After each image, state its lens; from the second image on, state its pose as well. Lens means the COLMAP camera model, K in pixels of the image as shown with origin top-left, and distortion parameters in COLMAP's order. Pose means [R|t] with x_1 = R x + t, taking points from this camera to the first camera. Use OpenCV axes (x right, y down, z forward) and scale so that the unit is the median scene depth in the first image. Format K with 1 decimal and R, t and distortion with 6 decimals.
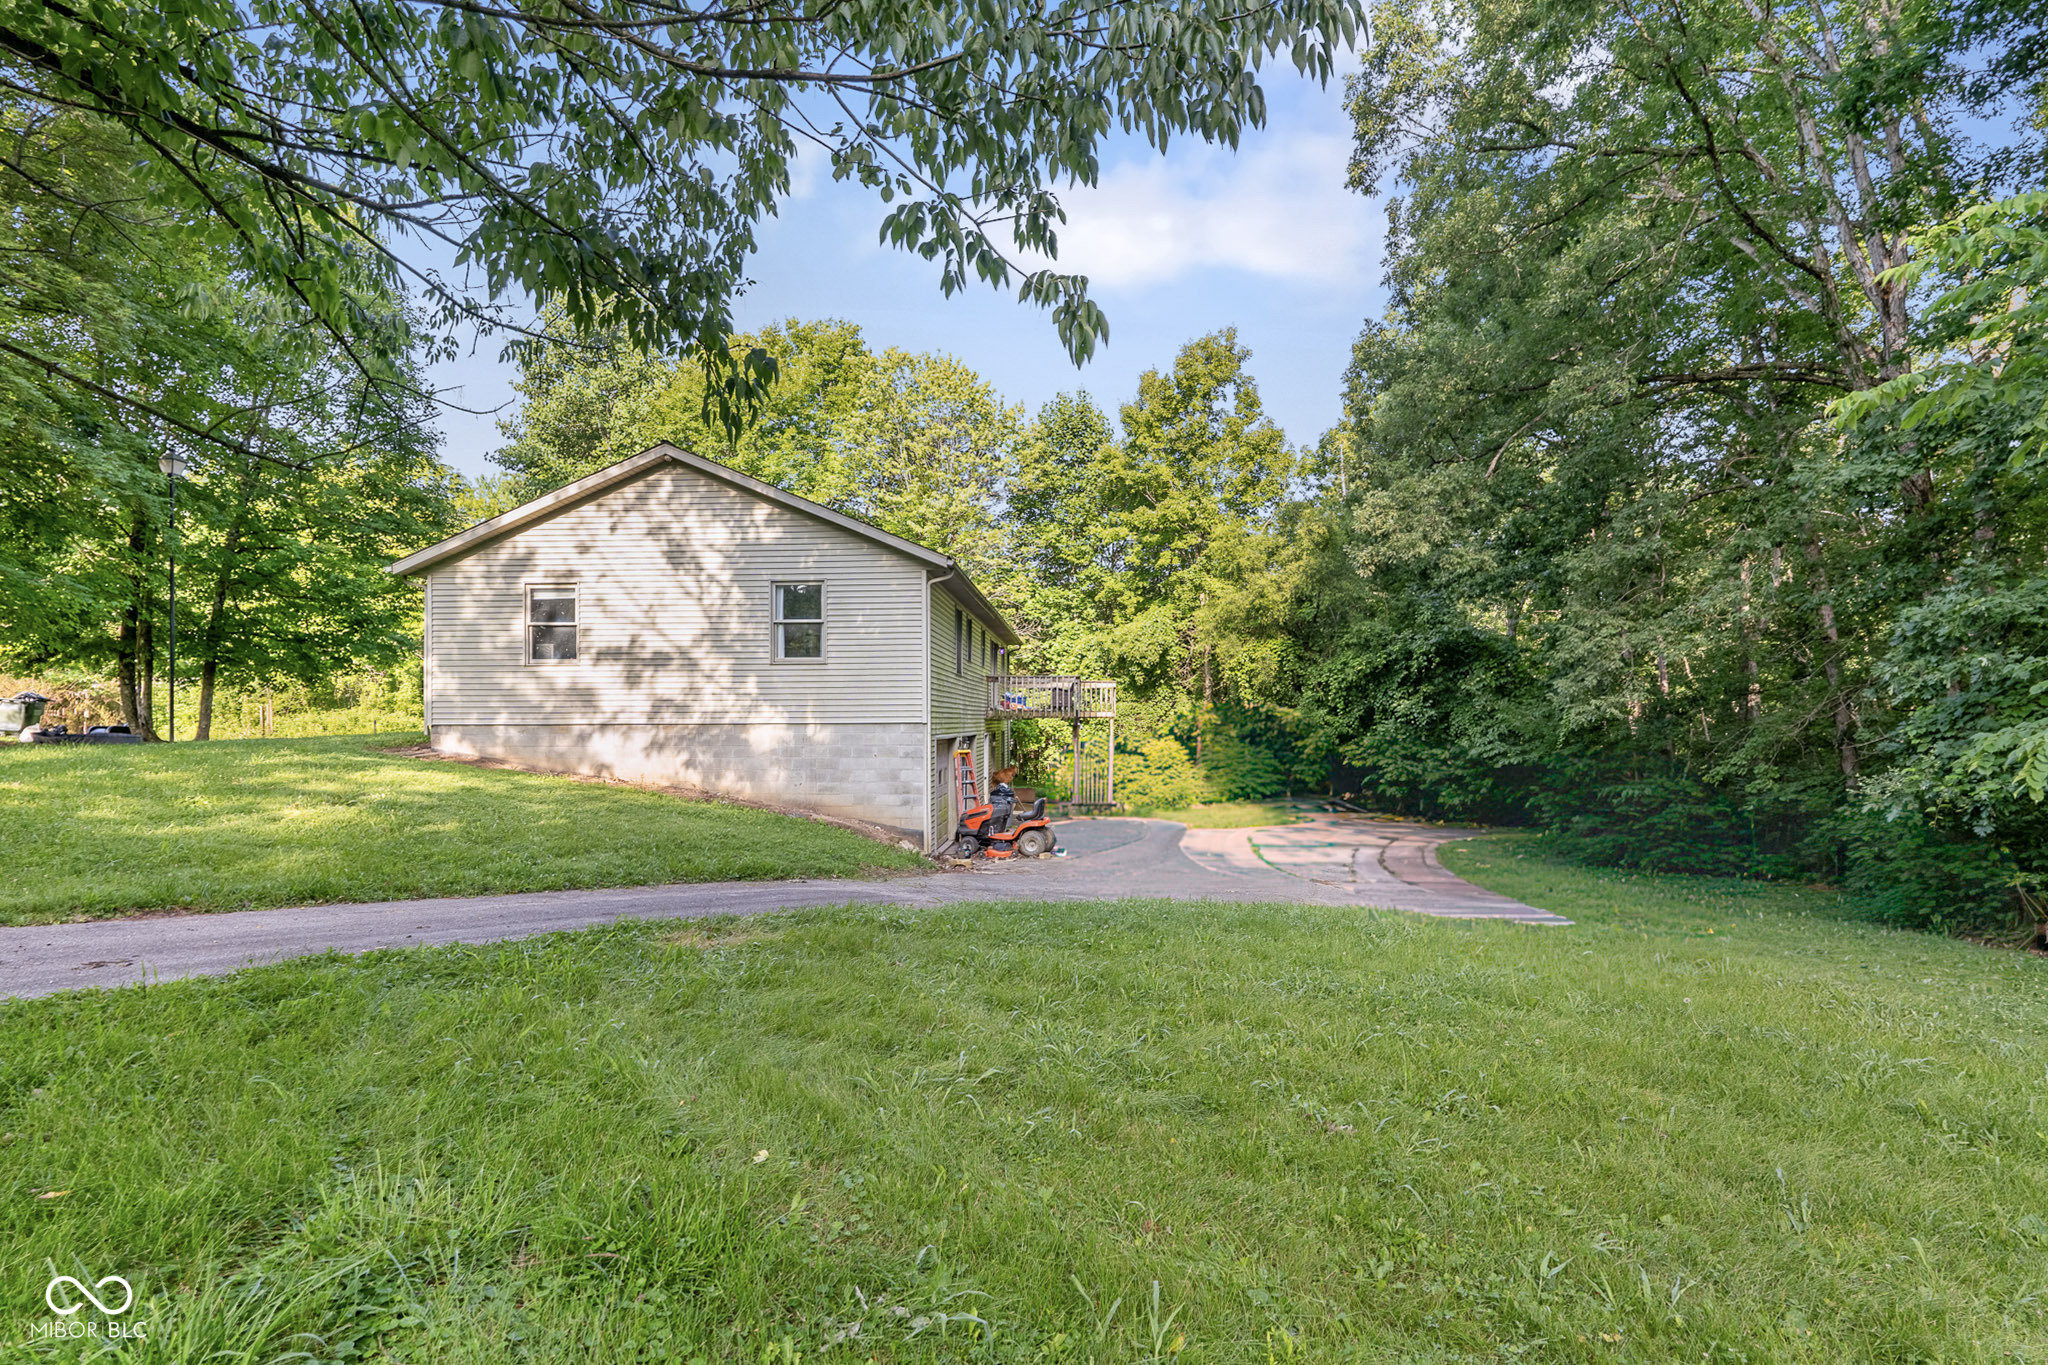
lens RADIAL K [[946.4, 0, 1024.4], [0, 946.4, 684.6], [0, 0, 1]] dist [-0.010861, 0.001072]
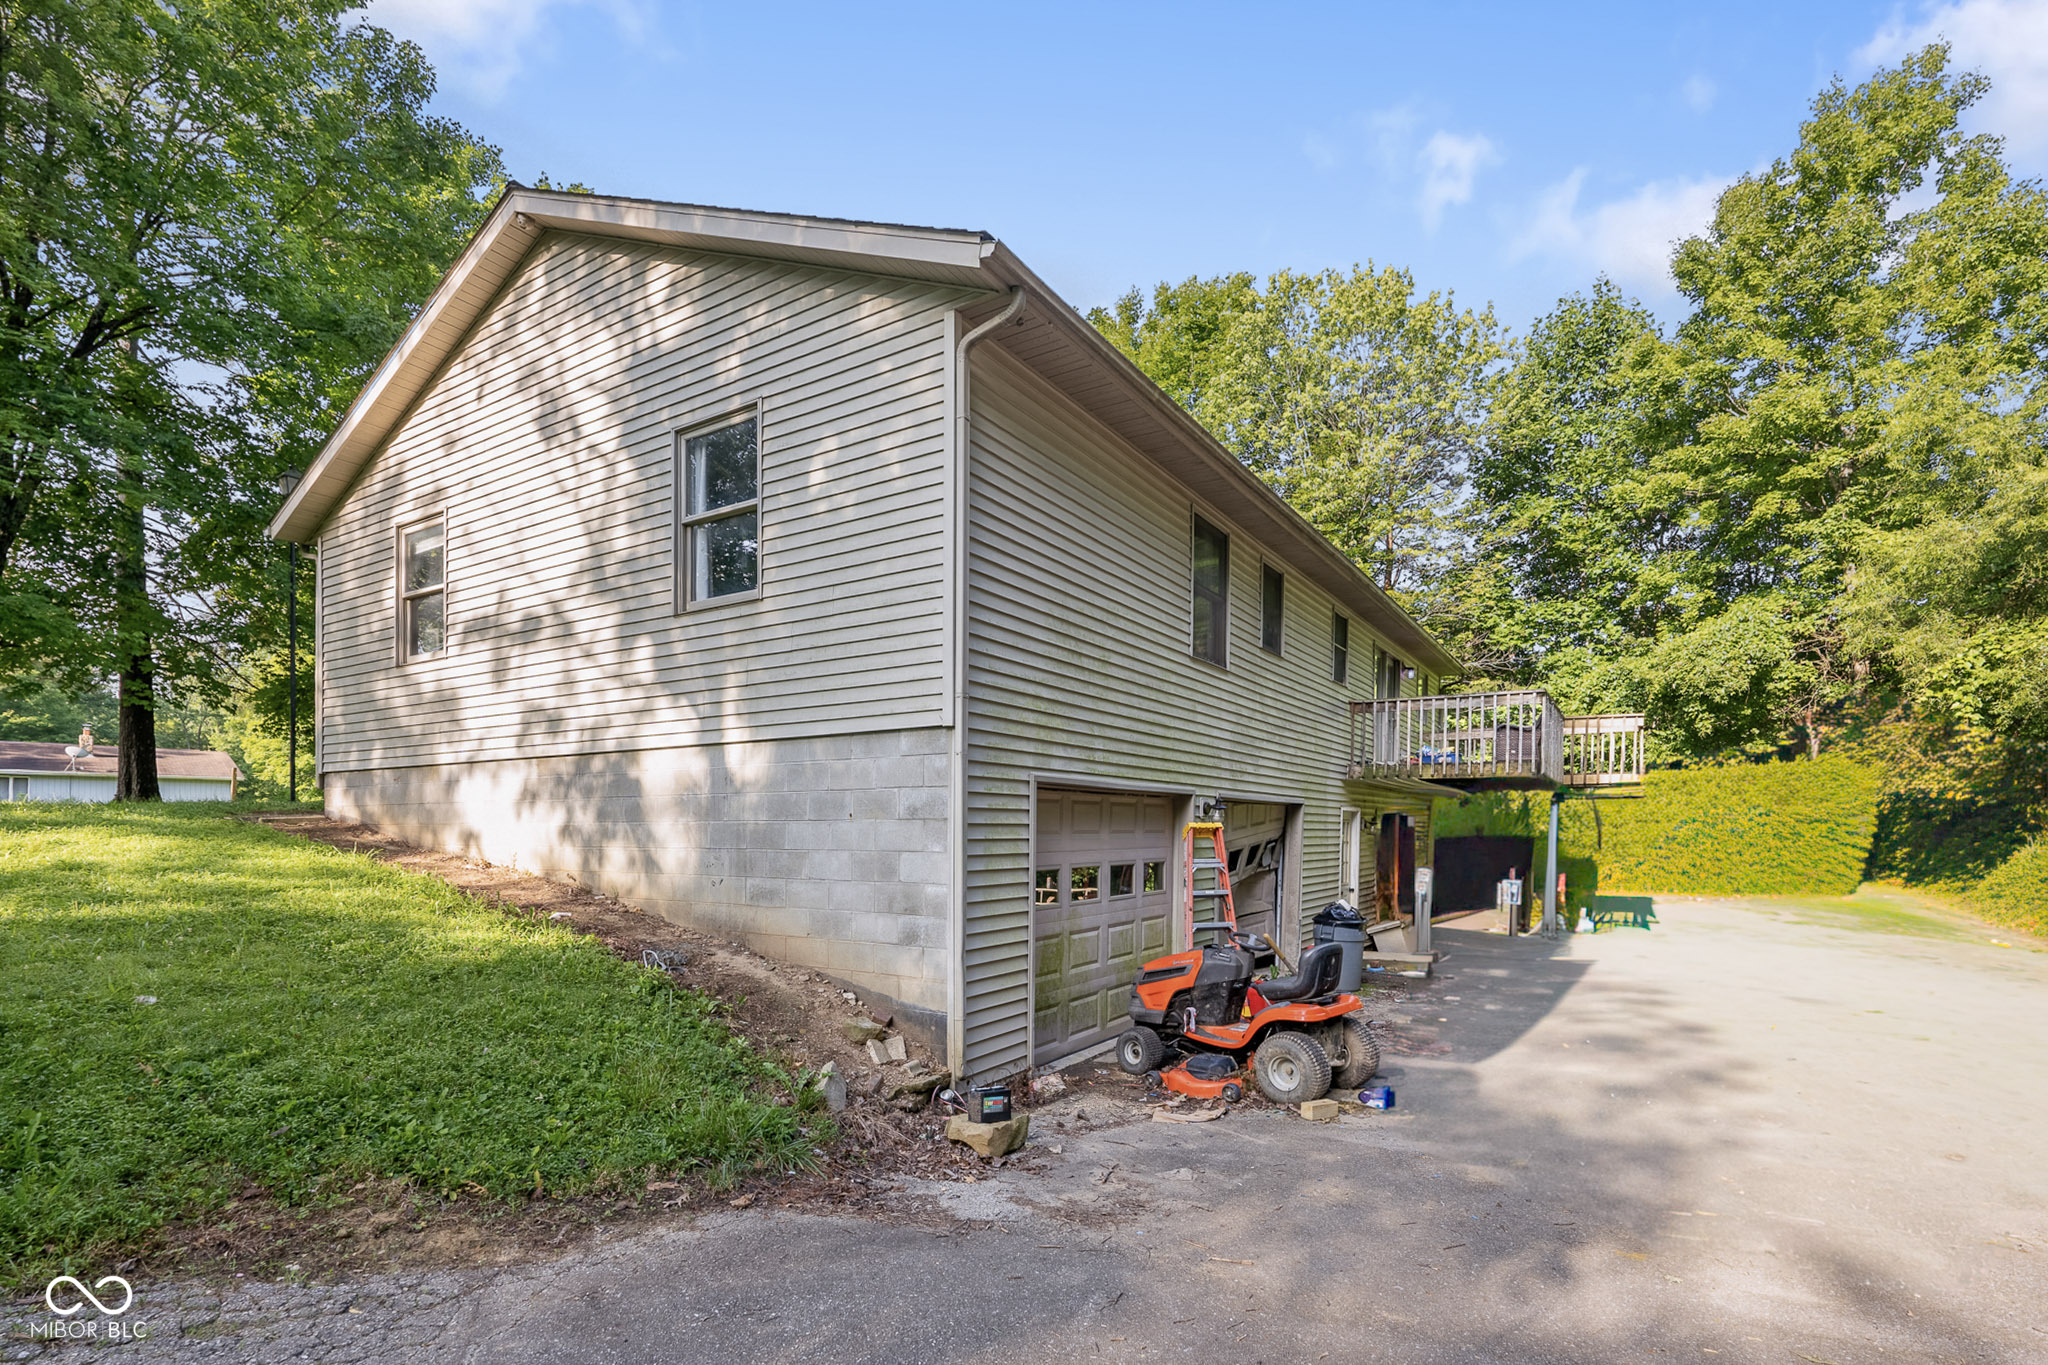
lens RADIAL K [[946.4, 0, 1019.7], [0, 946.4, 844.5], [0, 0, 1]] dist [-0.010861, 0.001072]
pose [[0.868018, 0.013365, -0.496353, 0.096316], [0.011828, 0.998797, 0.047579, 0.065447], [0.496392, -0.047170, 0.866816, 0.644785]]
